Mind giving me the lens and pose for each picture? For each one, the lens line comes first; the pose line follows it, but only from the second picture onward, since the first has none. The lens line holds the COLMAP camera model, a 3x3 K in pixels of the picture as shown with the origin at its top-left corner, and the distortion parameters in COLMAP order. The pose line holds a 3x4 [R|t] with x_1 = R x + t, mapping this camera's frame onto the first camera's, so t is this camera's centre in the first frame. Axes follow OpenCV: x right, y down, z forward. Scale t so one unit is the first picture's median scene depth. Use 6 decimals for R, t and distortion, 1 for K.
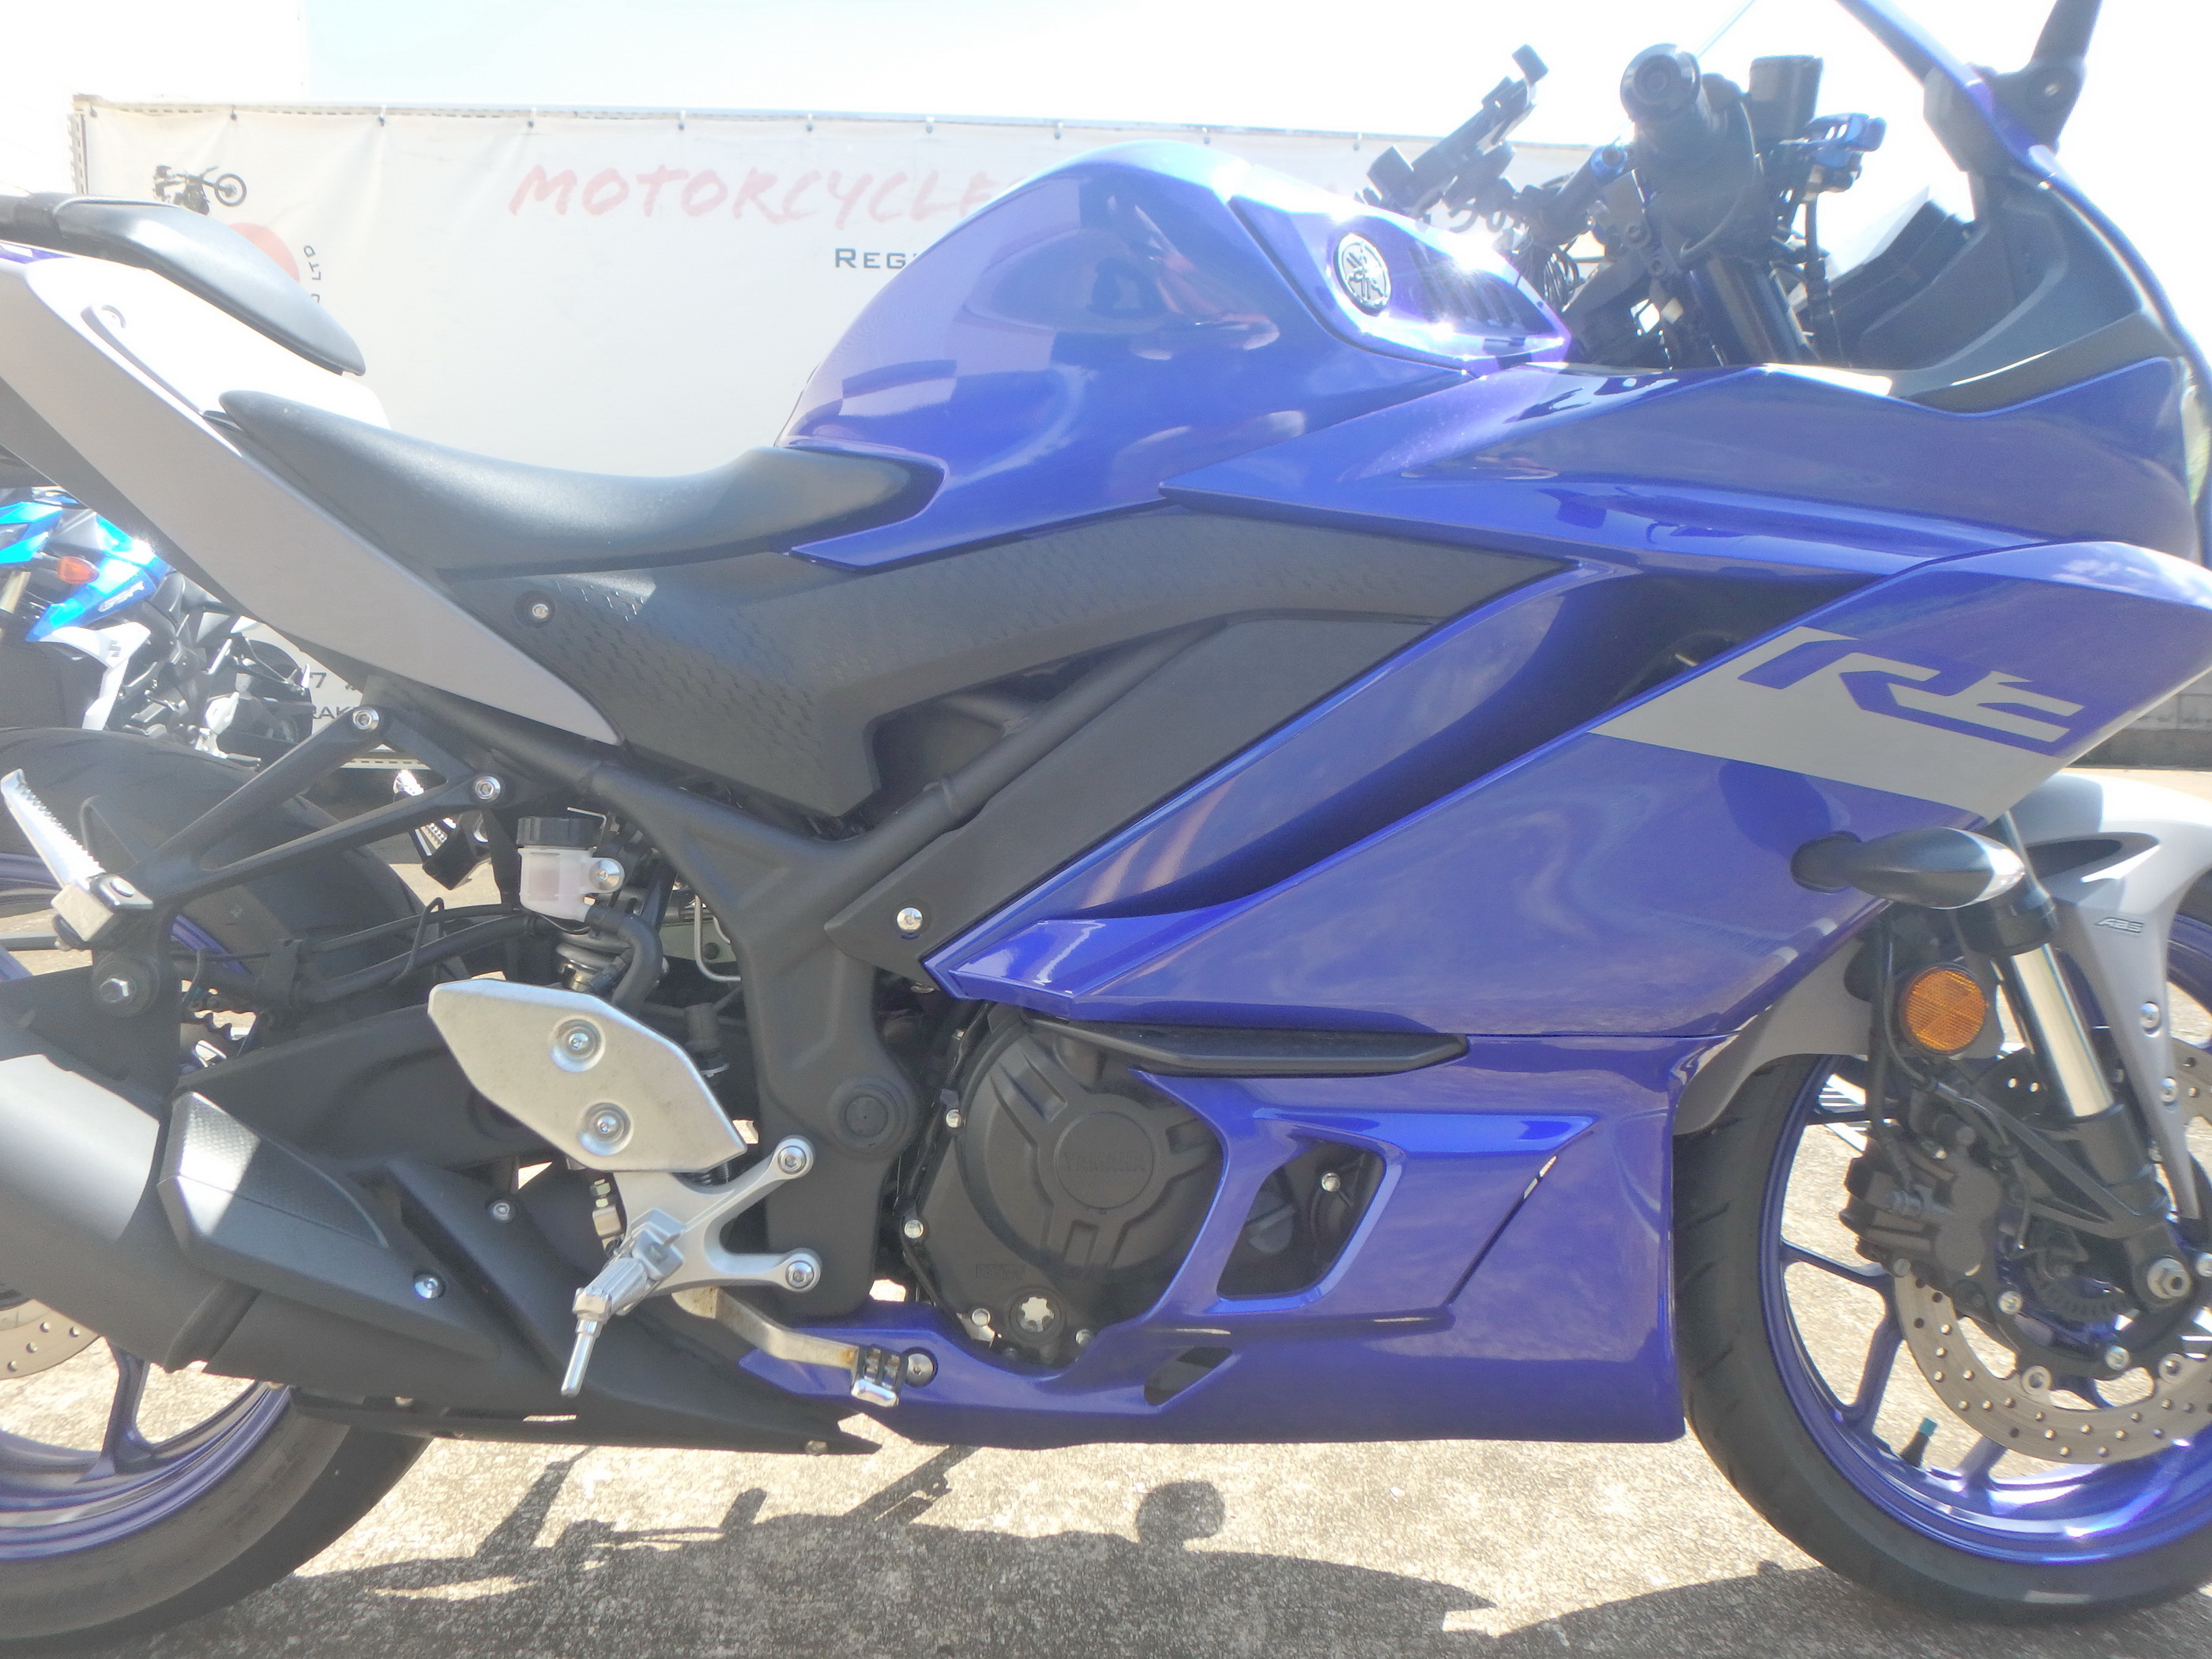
lens RADIAL K [[1364.5, 0, 1113.2], [0, 1364.5, 823.0], [0, 0, 1]] dist [-0.047185, 0.009779]
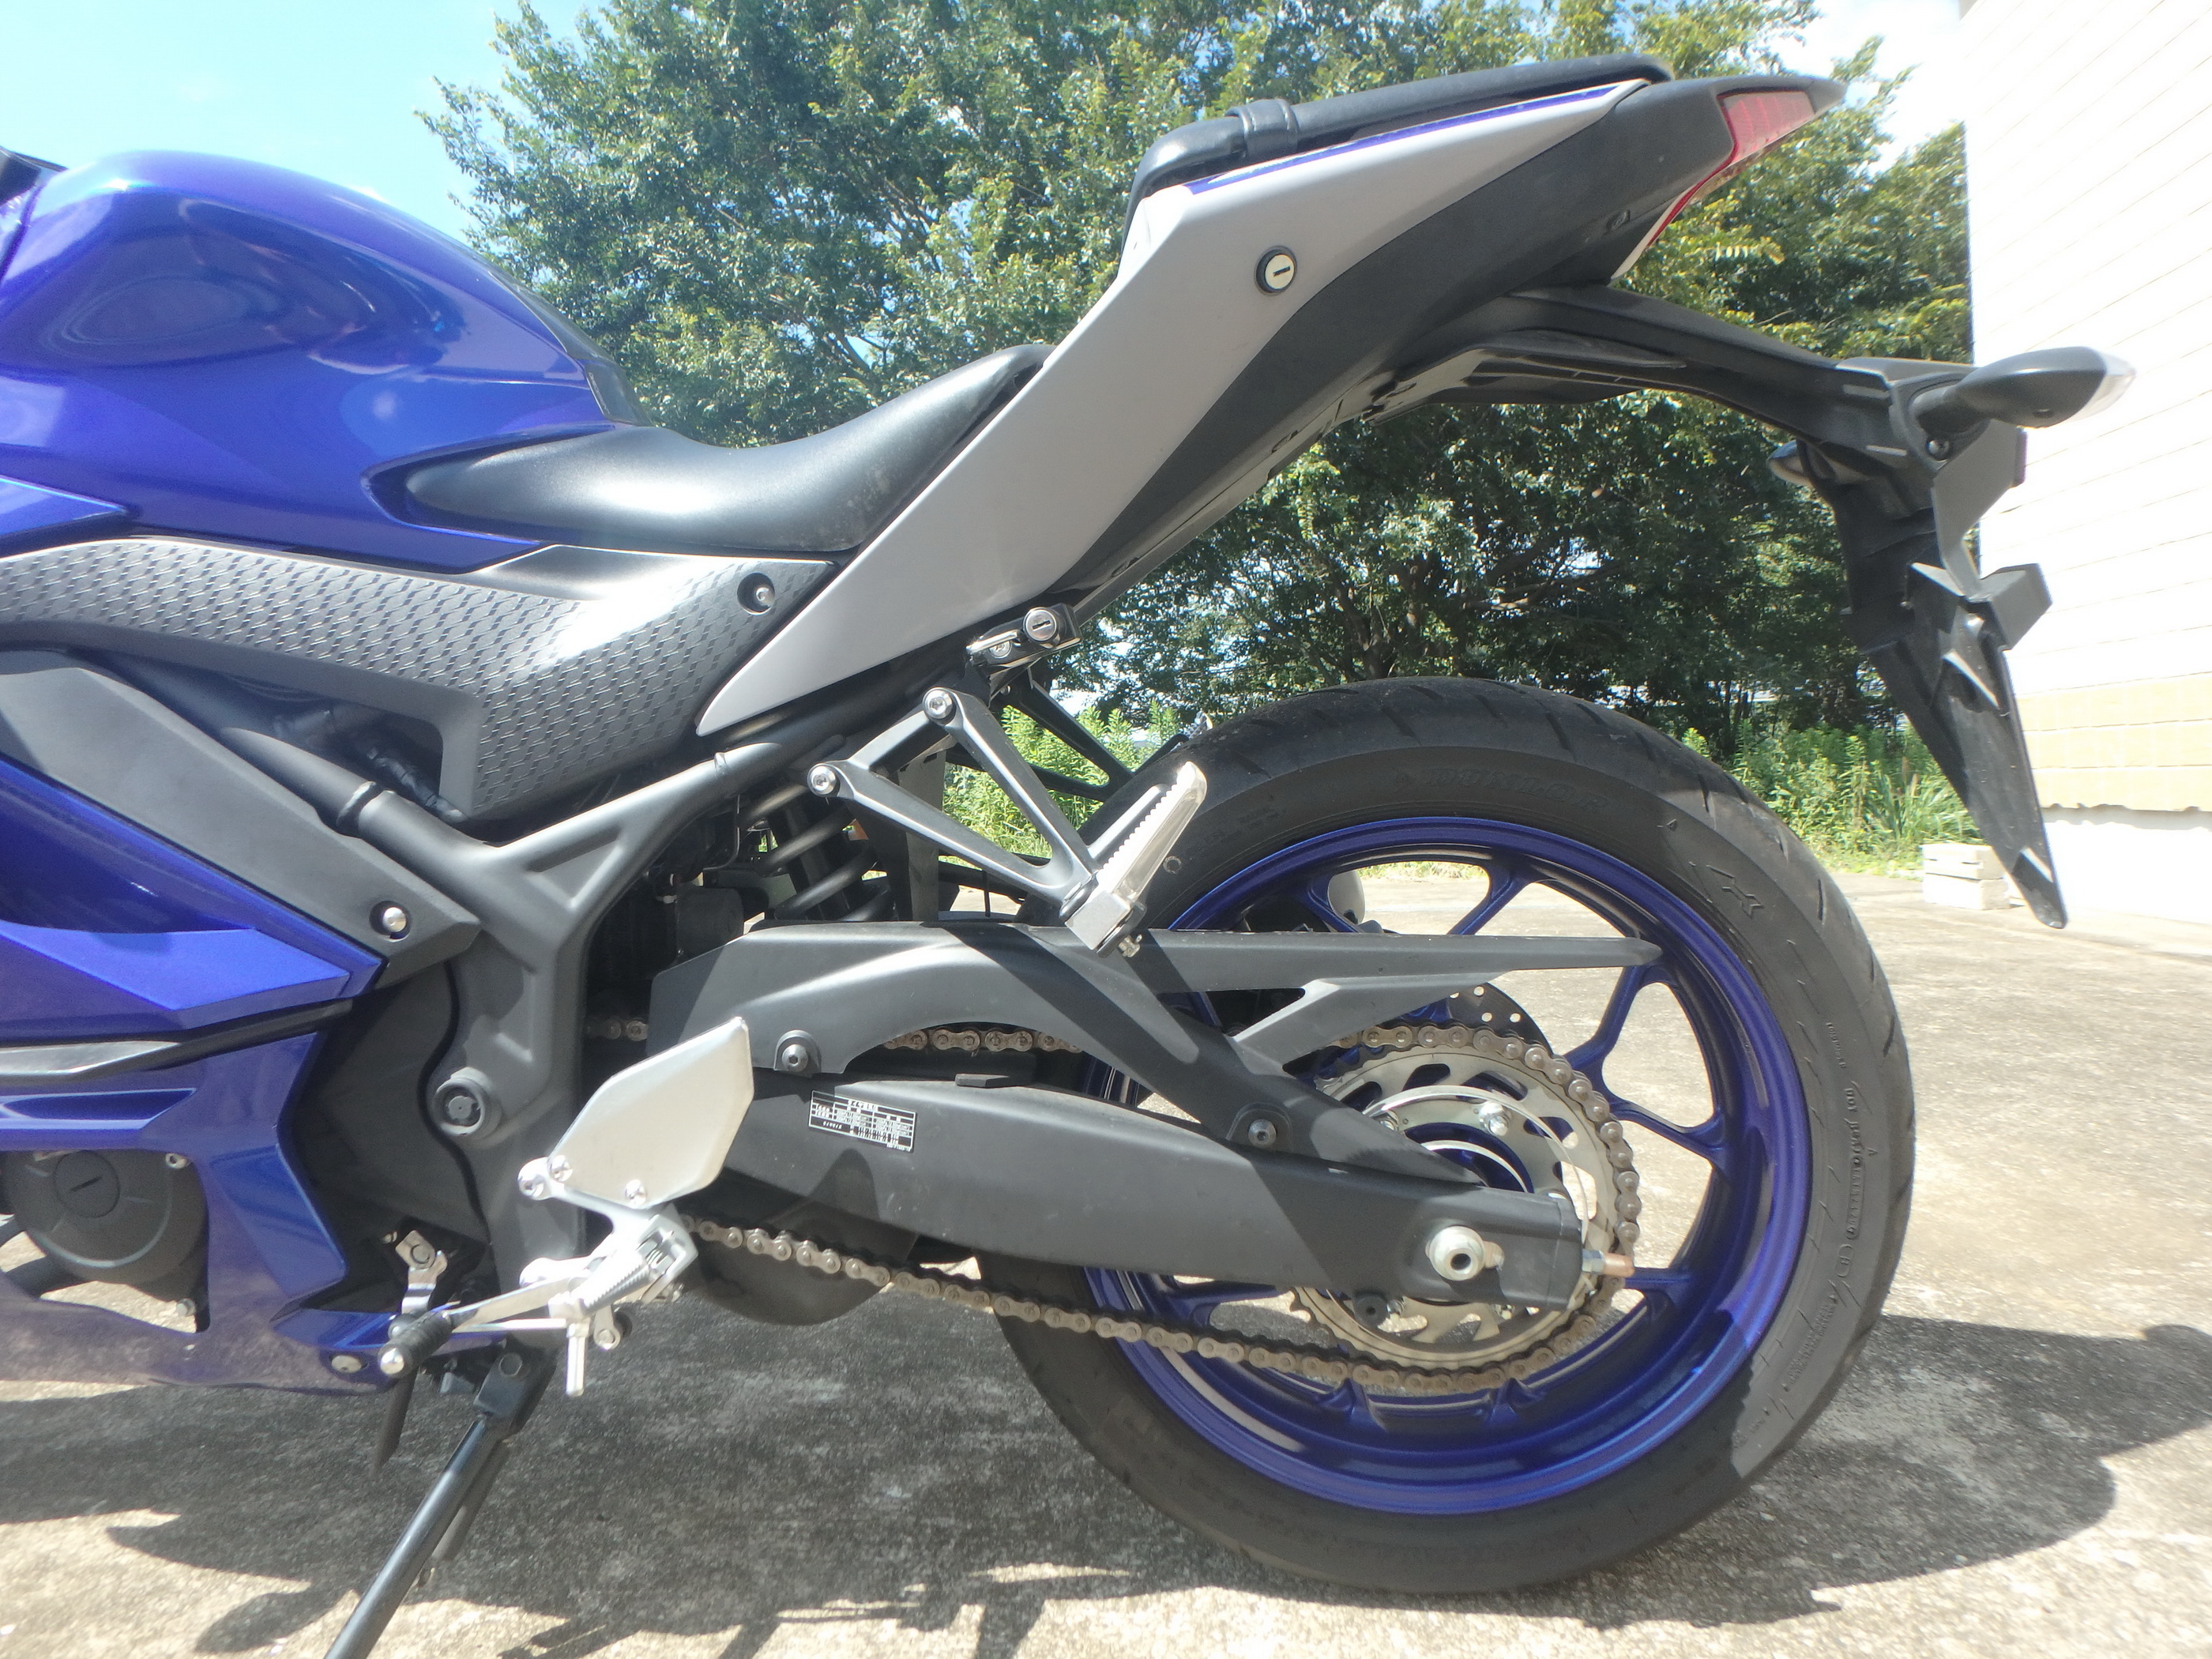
lens RADIAL K [[1364.5, 0, 1097.9], [0, 1364.5, 828.4], [0, 0, 1]] dist [-0.047185, 0.009779]
pose [[-0.991149, 0.007364, 0.132550, -0.650293], [0.030202, 0.984786, 0.171128, -0.134284], [-0.129274, 0.173617, -0.976292, 1.828343]]
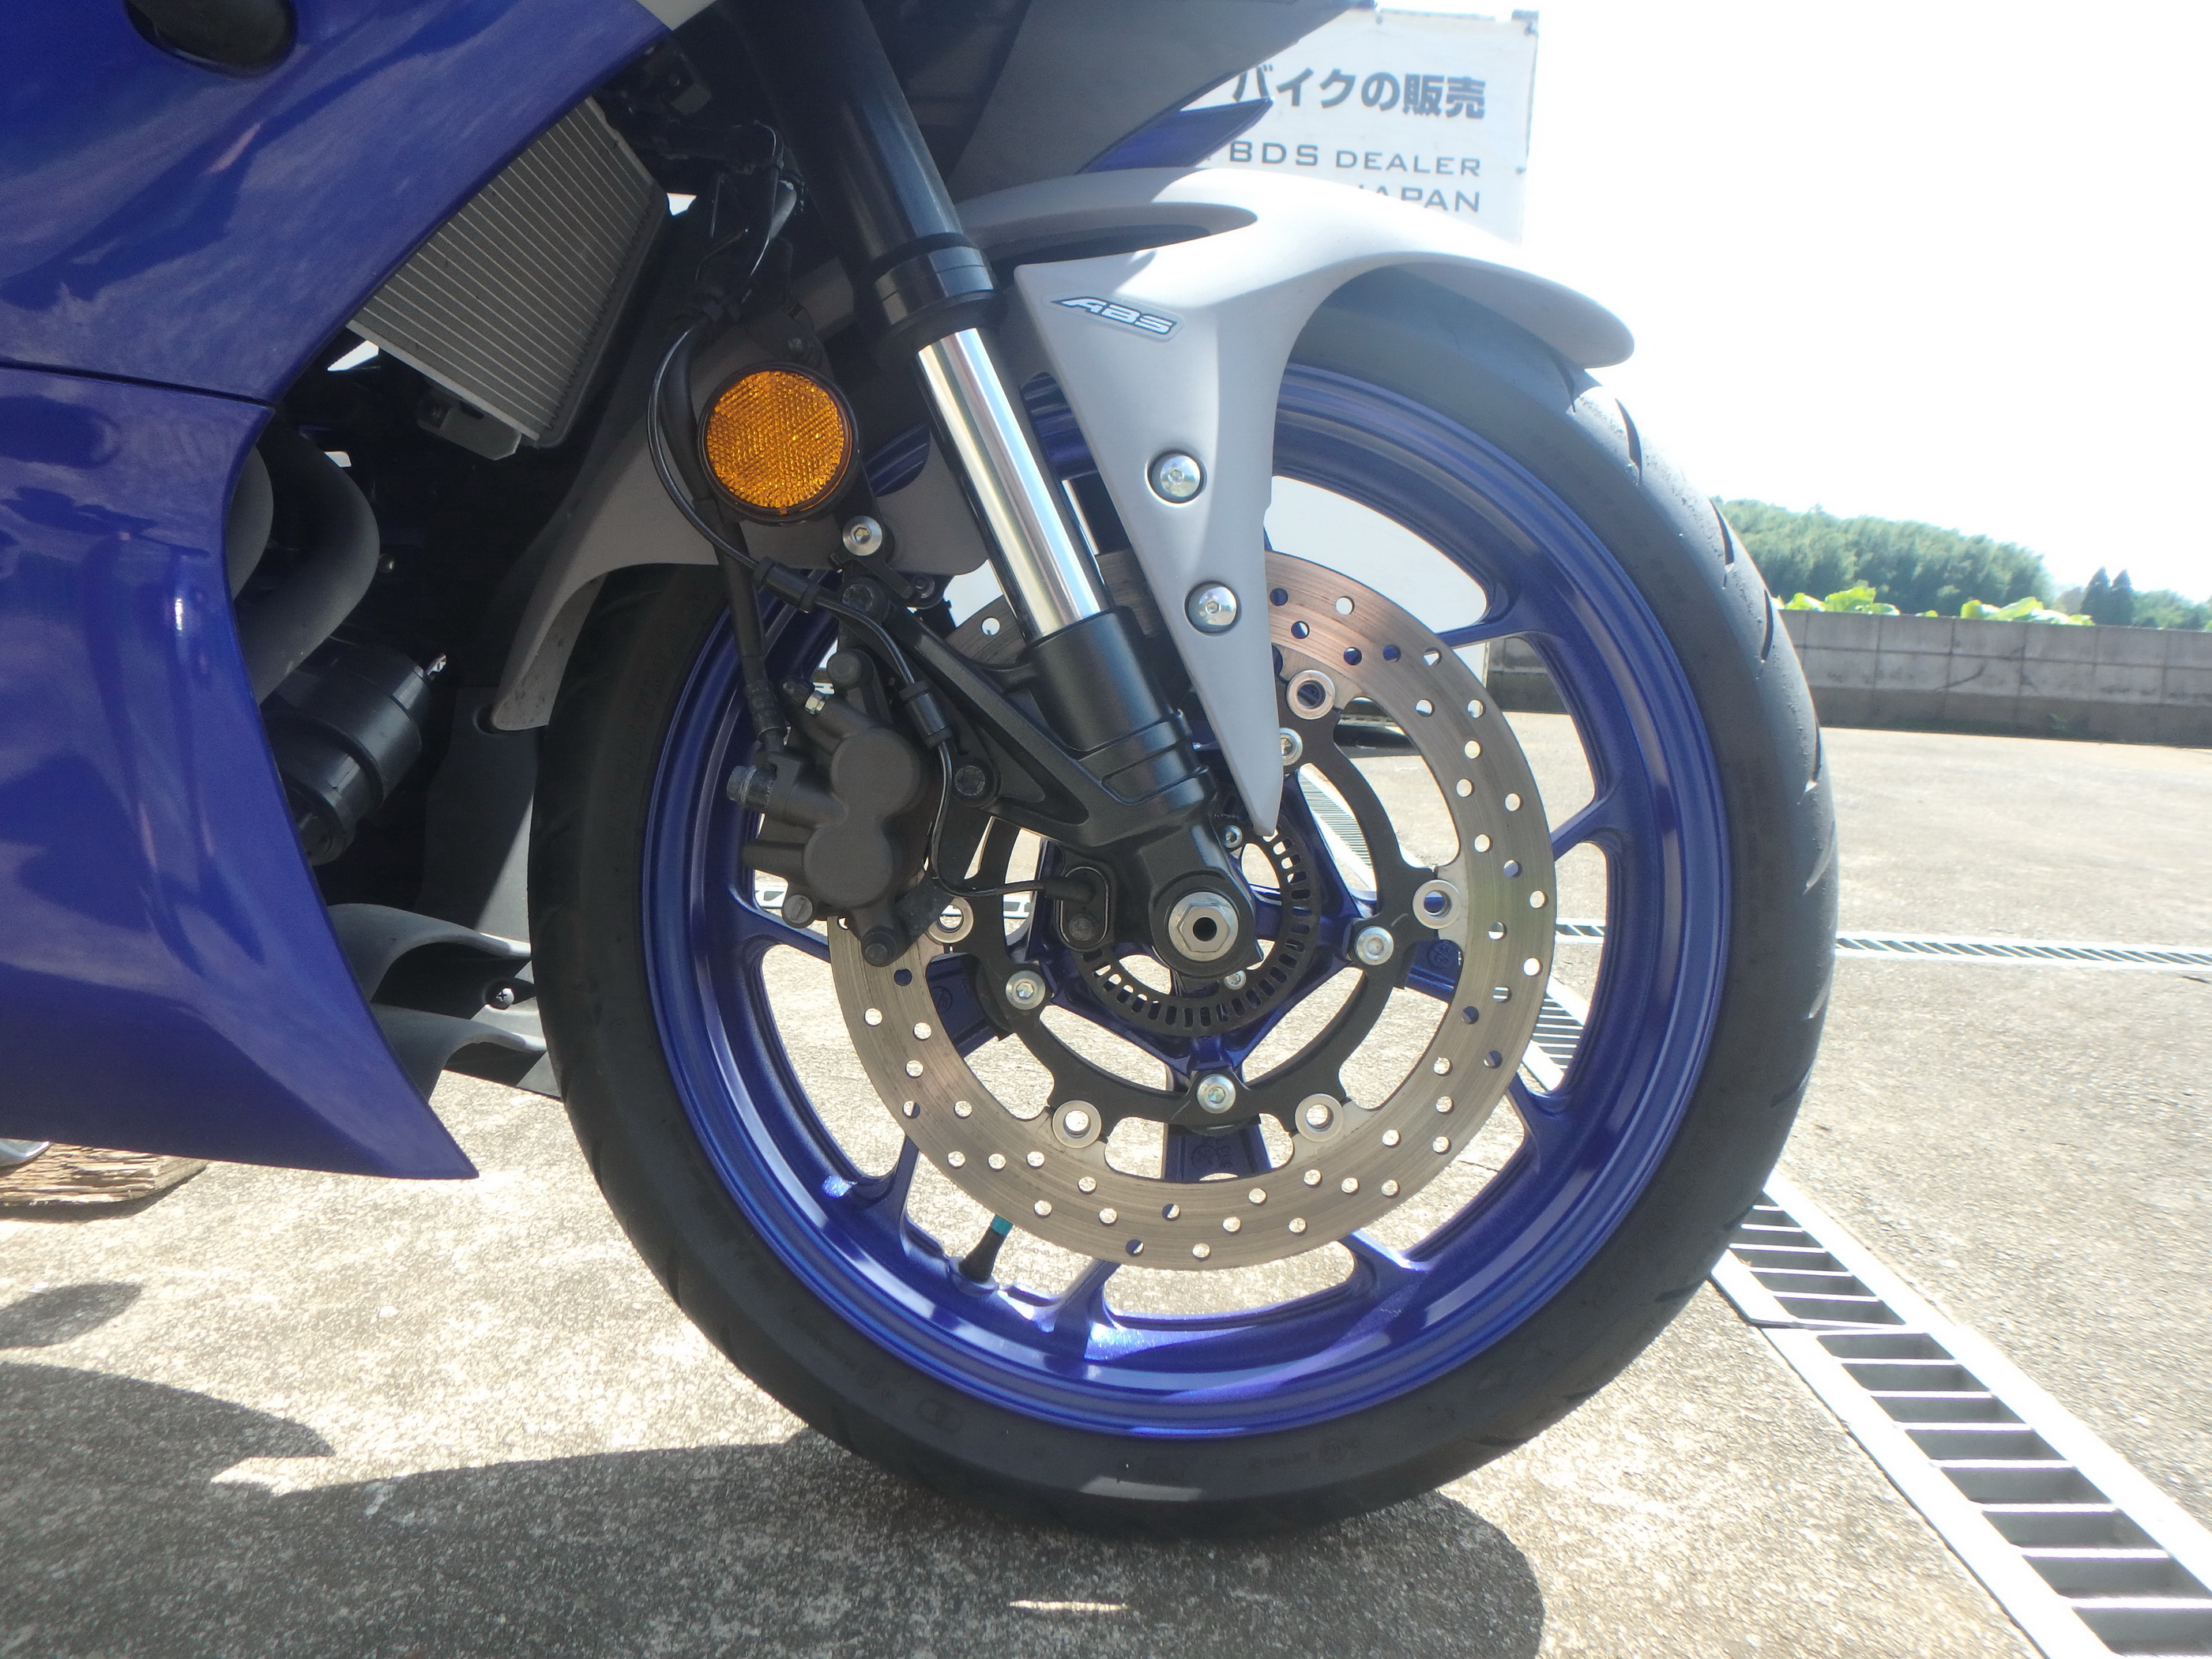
lens RADIAL K [[1364.5, 0, 1114.6], [0, 1364.5, 814.9], [0, 0, 1]] dist [-0.047185, 0.009779]
pose [[0.999296, 0.030582, -0.021723, 0.664976], [-0.030637, 0.999528, -0.002248, 0.257656], [0.021644, 0.002912, 0.999762, 0.351715]]
